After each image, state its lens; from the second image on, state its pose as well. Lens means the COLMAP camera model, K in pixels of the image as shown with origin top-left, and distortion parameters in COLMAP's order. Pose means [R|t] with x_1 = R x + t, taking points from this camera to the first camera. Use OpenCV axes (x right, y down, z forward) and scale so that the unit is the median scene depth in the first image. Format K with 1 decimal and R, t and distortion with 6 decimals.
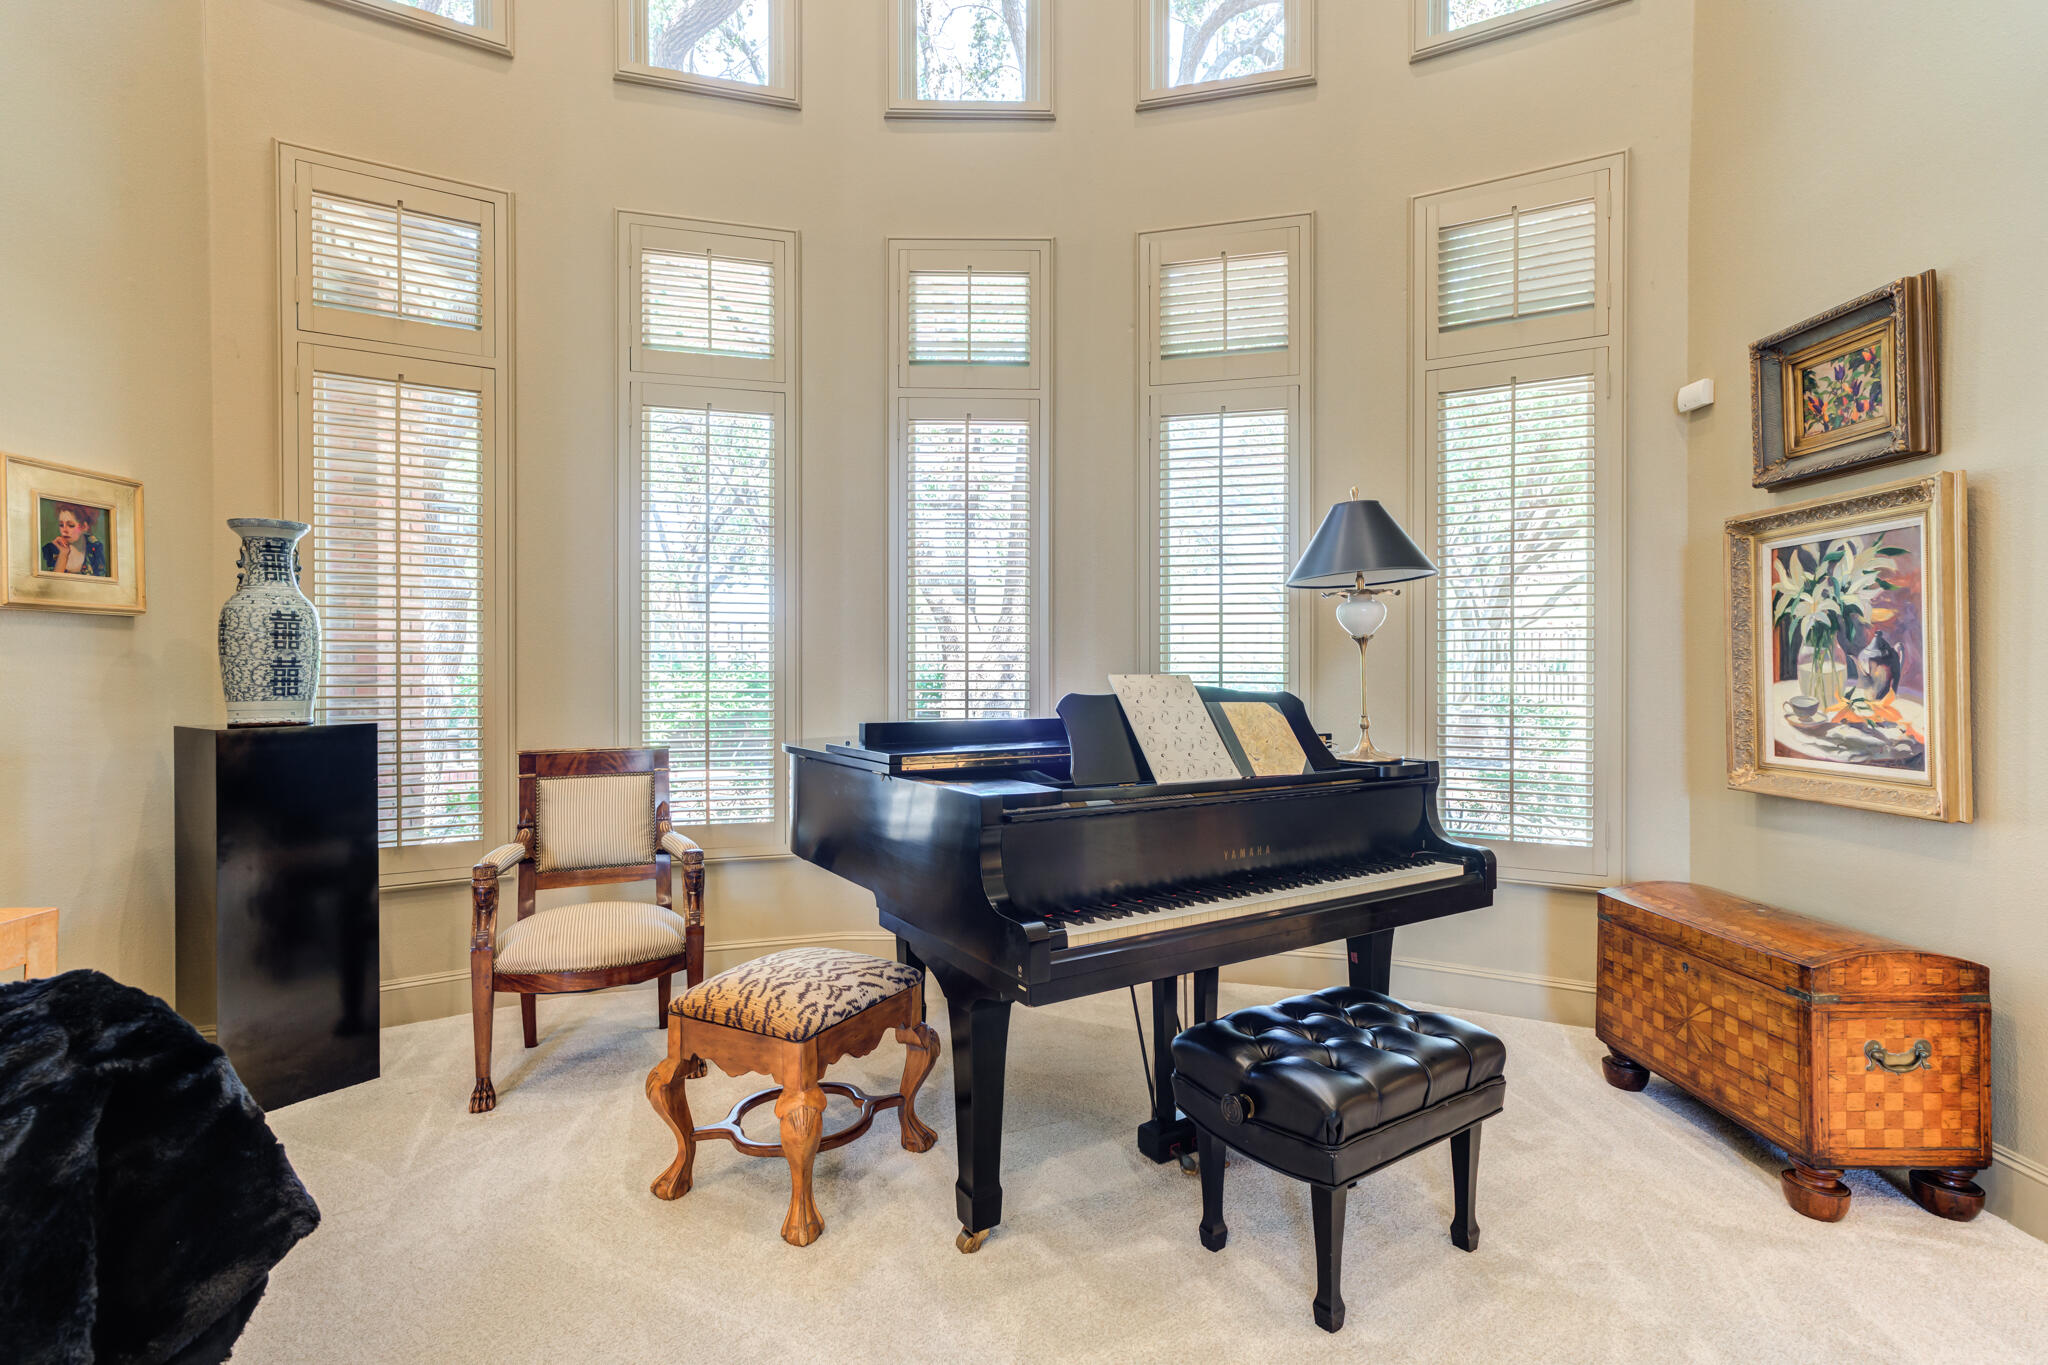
lens RADIAL K [[952.5, 0, 1010.7], [0, 952.5, 670.7], [0, 0, 1]] dist [-0.001771, 0.001086]
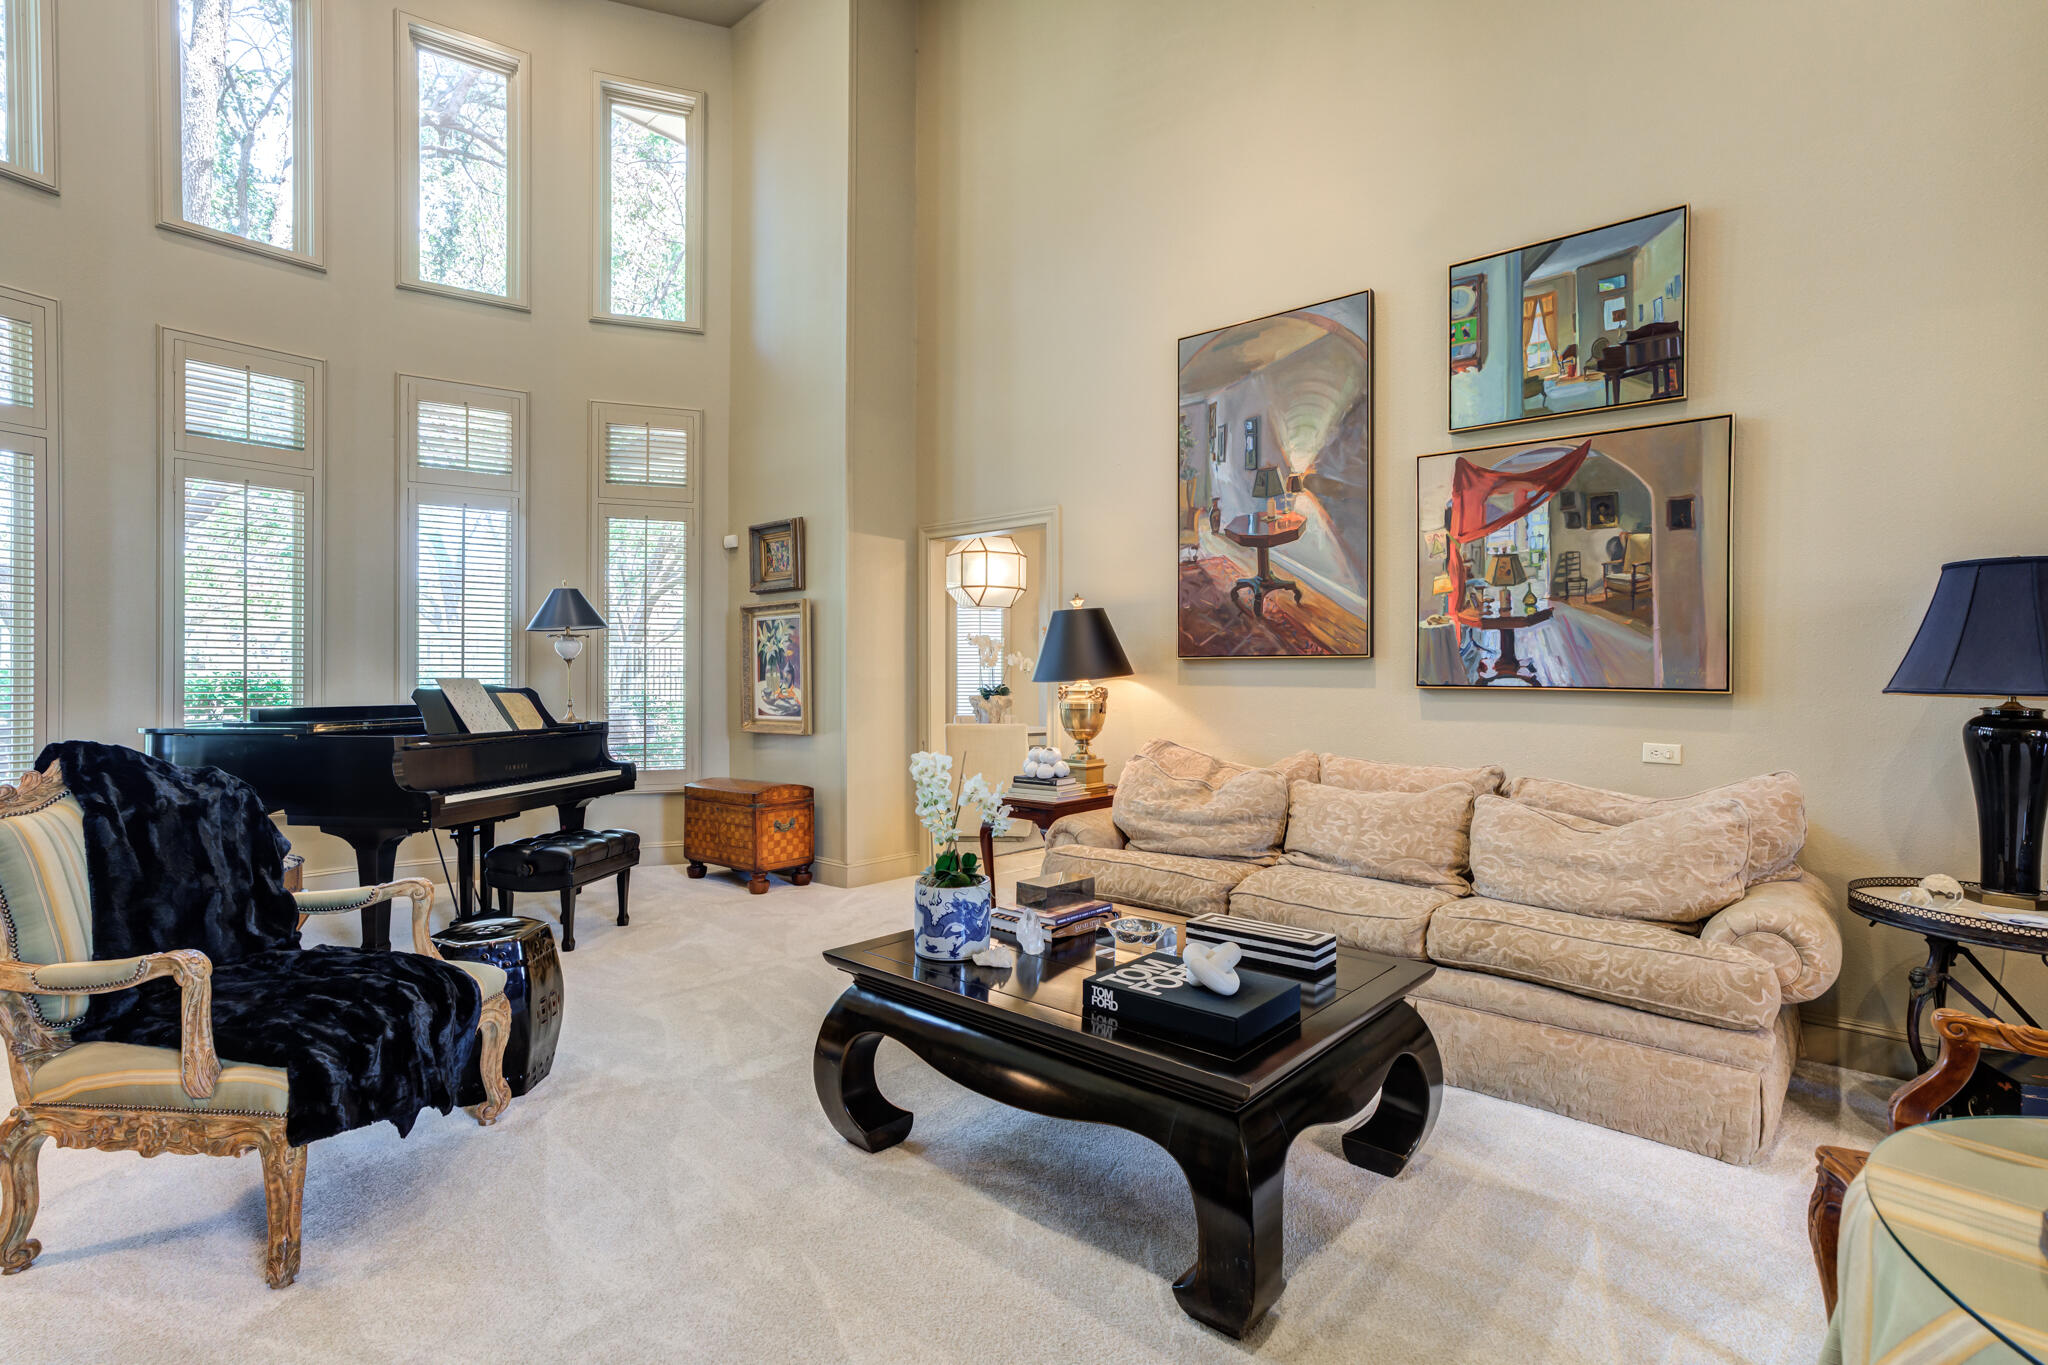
lens RADIAL K [[952.5, 0, 1010.7], [0, 952.5, 670.7], [0, 0, 1]] dist [-0.001771, 0.001086]
pose [[0.667070, 0.002113, 0.744992, -0.483953], [0.002929, 0.999981, -0.005460, 0.000536], [-0.744989, 0.005824, 0.667051, -0.976607]]
